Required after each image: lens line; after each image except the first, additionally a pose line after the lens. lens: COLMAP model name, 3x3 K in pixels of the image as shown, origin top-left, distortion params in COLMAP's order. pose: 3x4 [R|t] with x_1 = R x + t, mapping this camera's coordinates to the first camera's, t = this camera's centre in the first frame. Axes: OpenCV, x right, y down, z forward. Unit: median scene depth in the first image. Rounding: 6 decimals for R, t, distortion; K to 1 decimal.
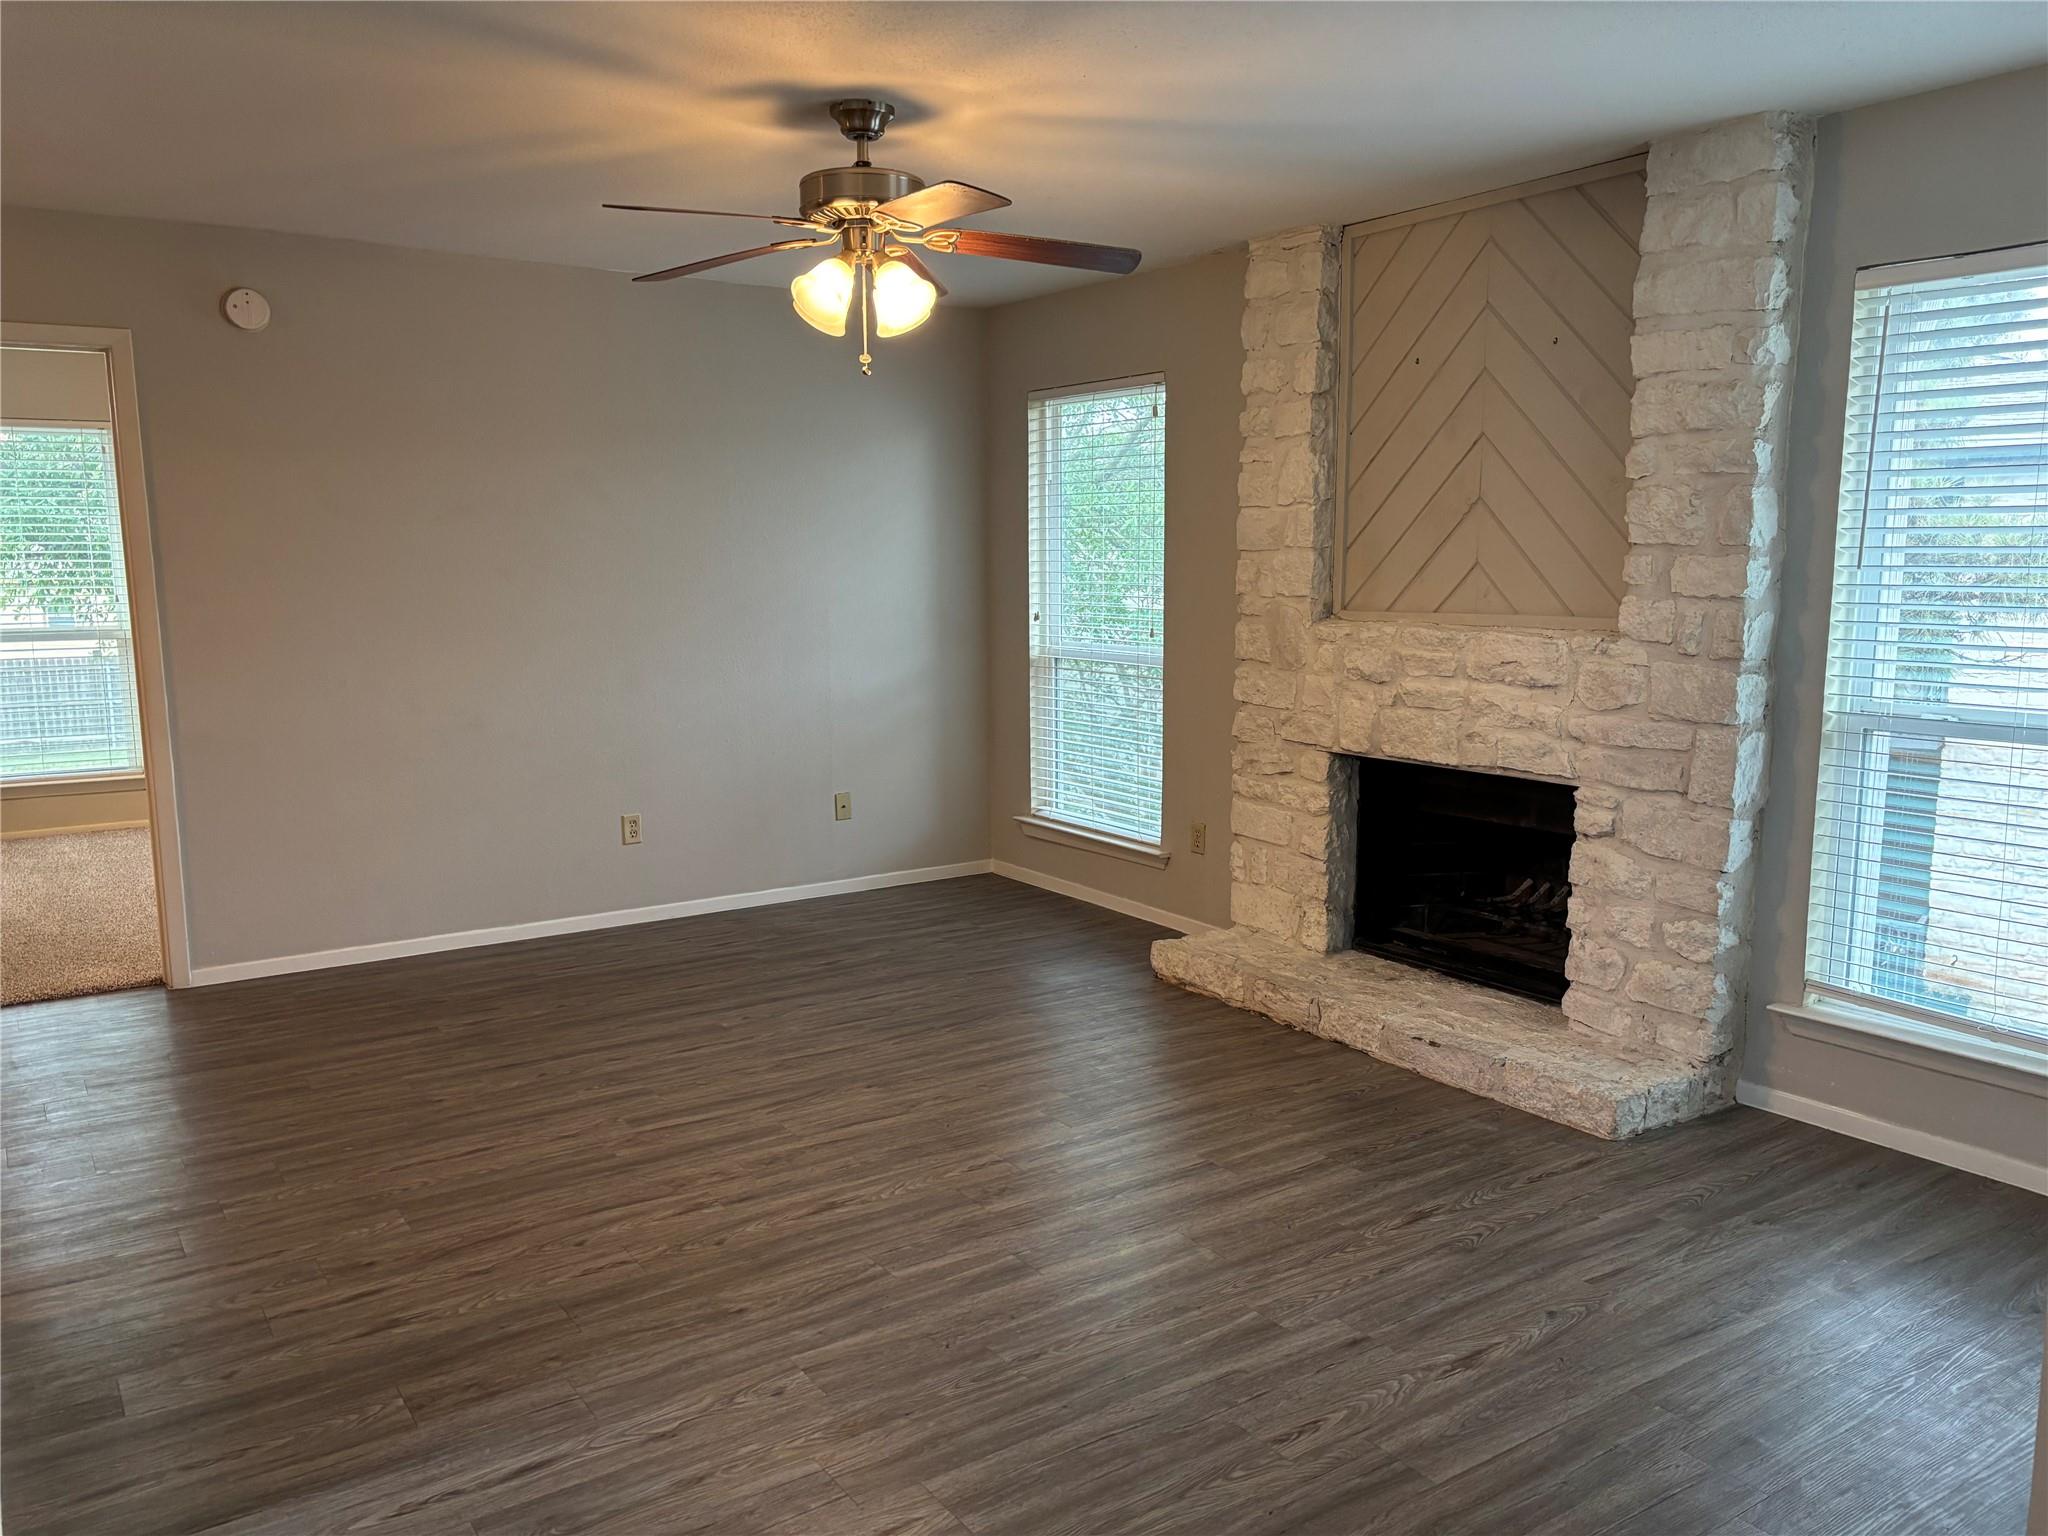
lens RADIAL K [[1546.3, 0, 1016.7], [0, 1546.3, 779.1], [0, 0, 1]] dist [0.057724, -0.054373]
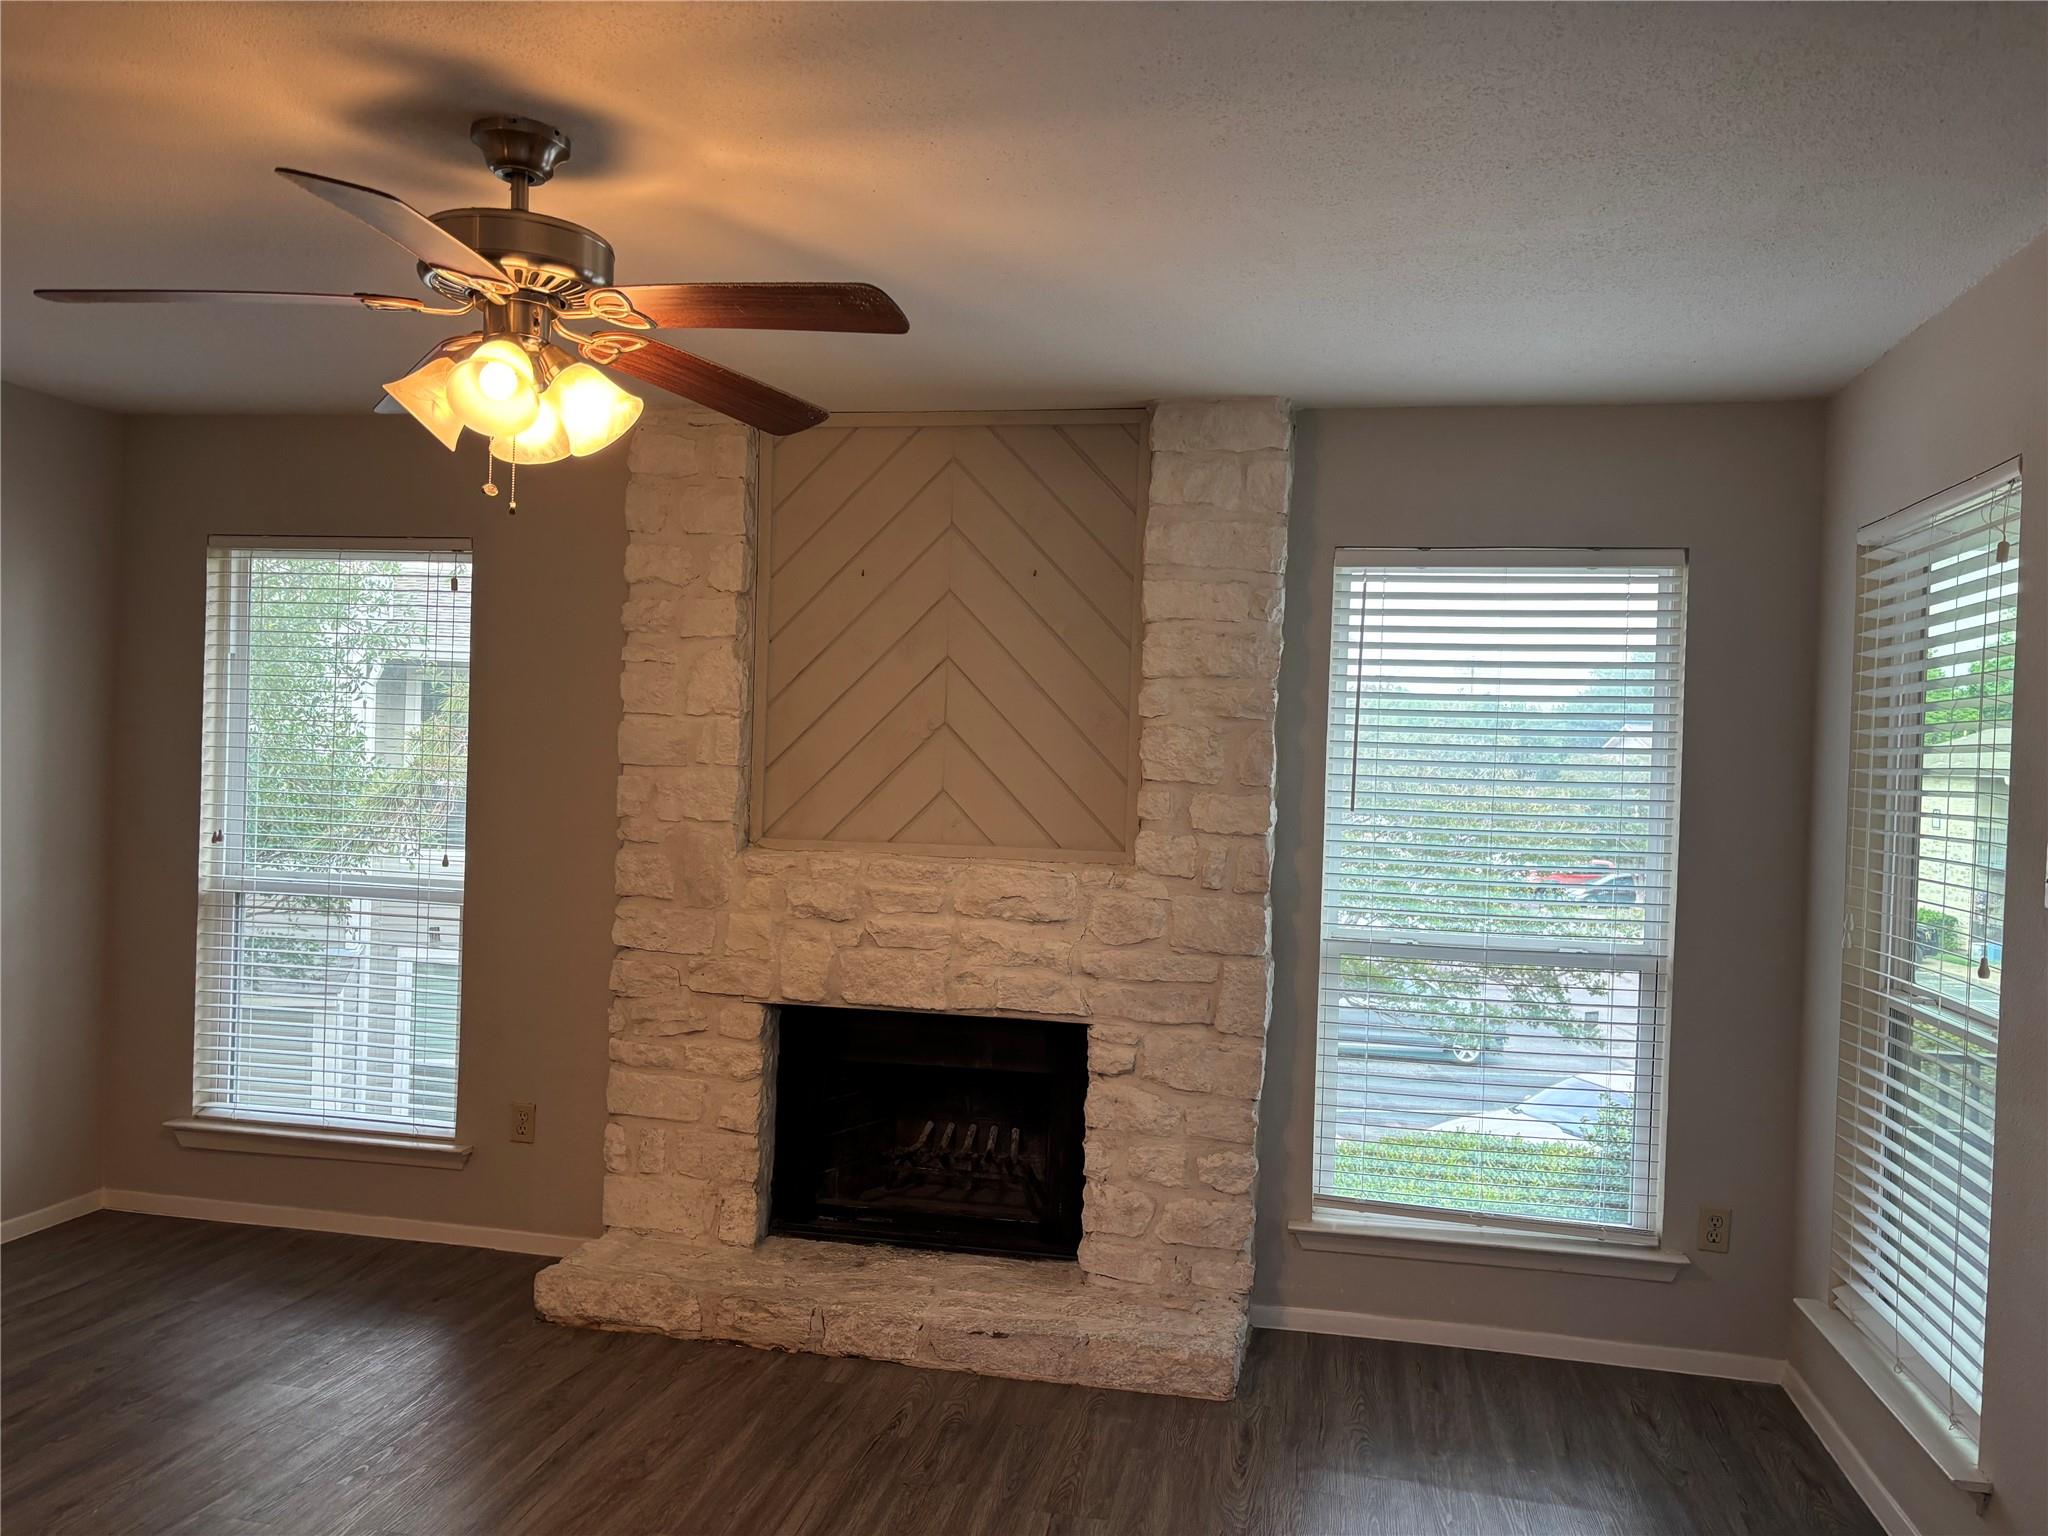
lens RADIAL K [[1547.7, 0, 1024.0], [0, 1547.7, 768.0], [0, 0, 1]] dist [0.081260, -0.120707]
pose [[0.714768, 0.029447, 0.698741, -0.330904], [0.063998, 0.992167, -0.107279, -0.049908], [-0.696427, 0.121398, 0.707285, 0.308186]]
